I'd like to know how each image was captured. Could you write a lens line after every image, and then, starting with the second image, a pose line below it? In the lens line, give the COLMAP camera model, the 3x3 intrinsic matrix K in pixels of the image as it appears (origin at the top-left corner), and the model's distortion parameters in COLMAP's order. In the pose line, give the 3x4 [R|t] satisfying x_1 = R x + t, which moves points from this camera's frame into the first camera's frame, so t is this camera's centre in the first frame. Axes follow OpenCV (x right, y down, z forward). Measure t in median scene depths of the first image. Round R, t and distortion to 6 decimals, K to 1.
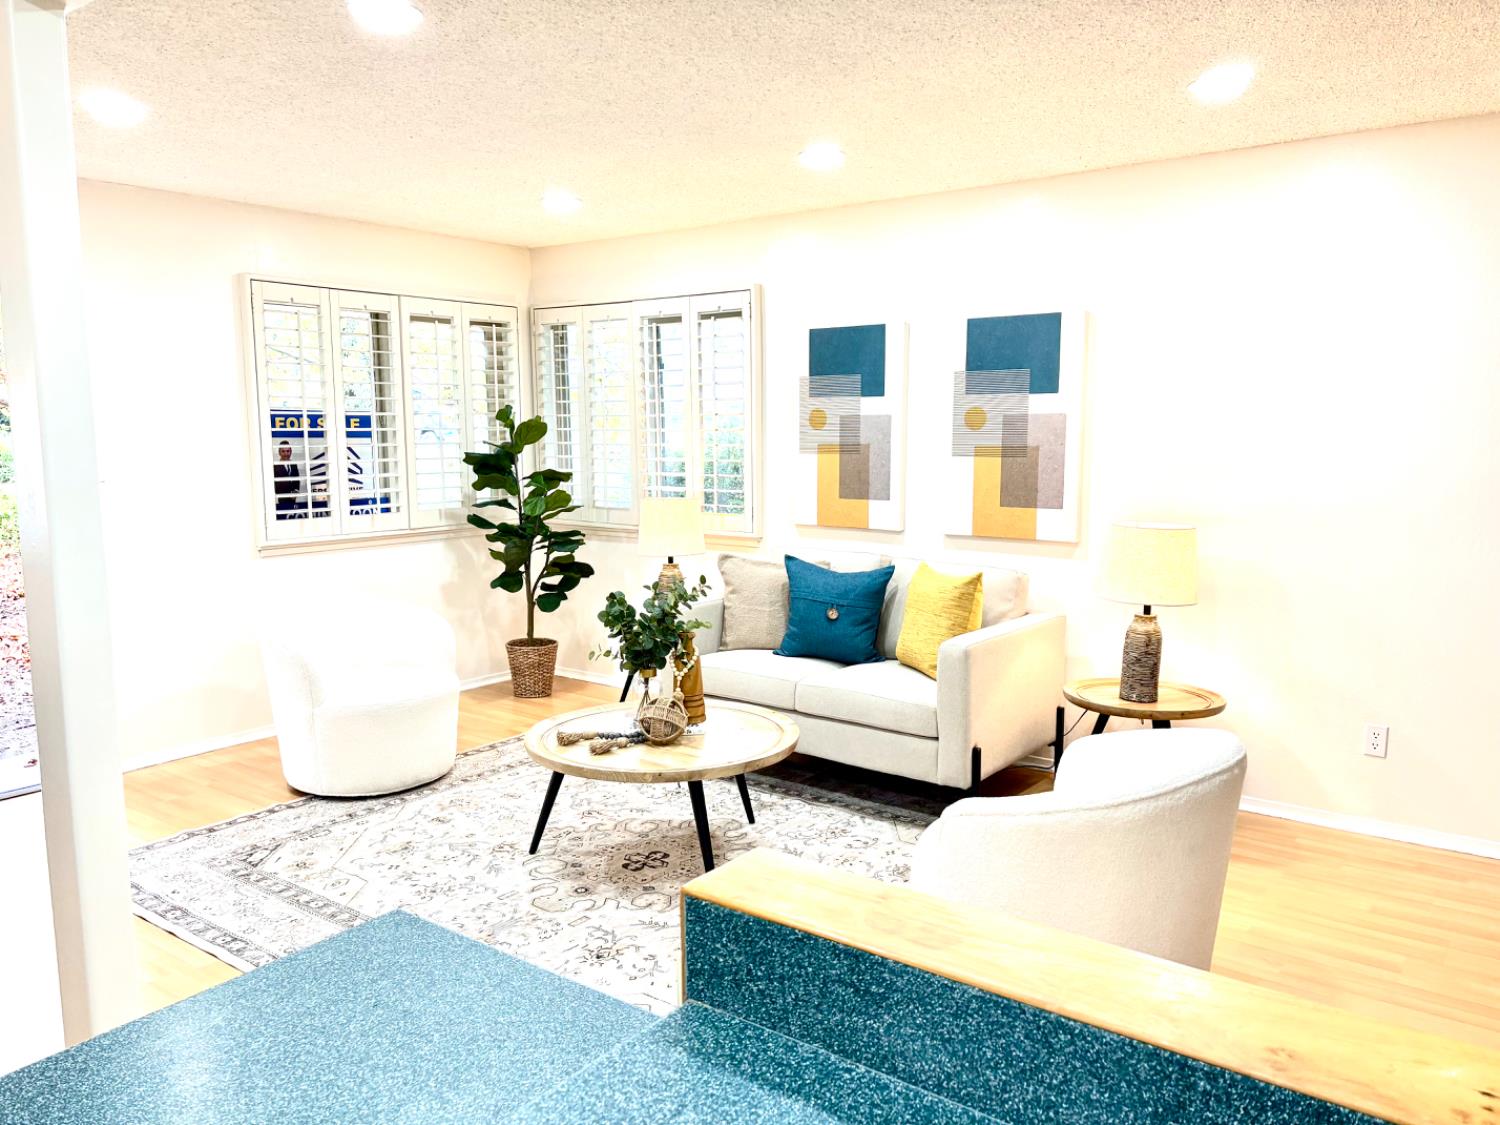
lens RADIAL K [[1117.1, 0, 751.5], [0, 1117.1, 570.7], [0, 0, 1]] dist [0.006012, 0.001436]
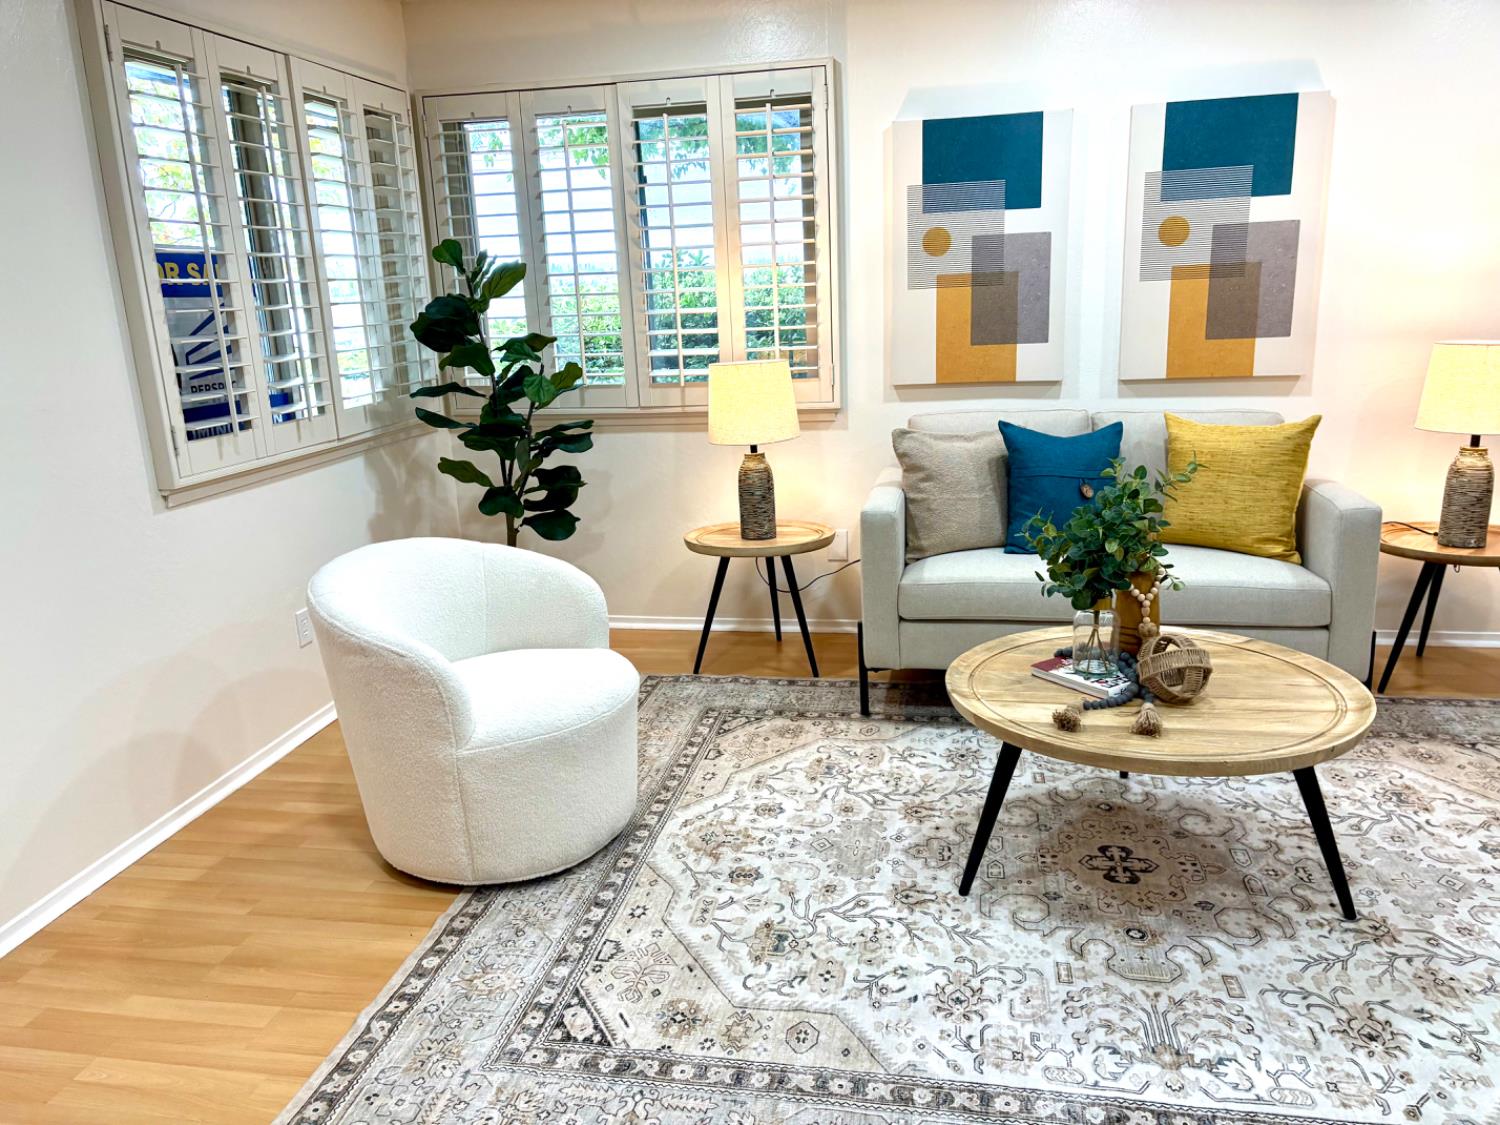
lens RADIAL K [[1139.1, 0, 733.8], [0, 1139.1, 566.2], [0, 0, 1]] dist [0.077558, -0.094580]
pose [[0.899905, -0.146374, 0.410787, -0.462348], [0.094711, 0.985103, 0.143535, -0.046359], [-0.425677, -0.090262, 0.900362, 0.356012]]
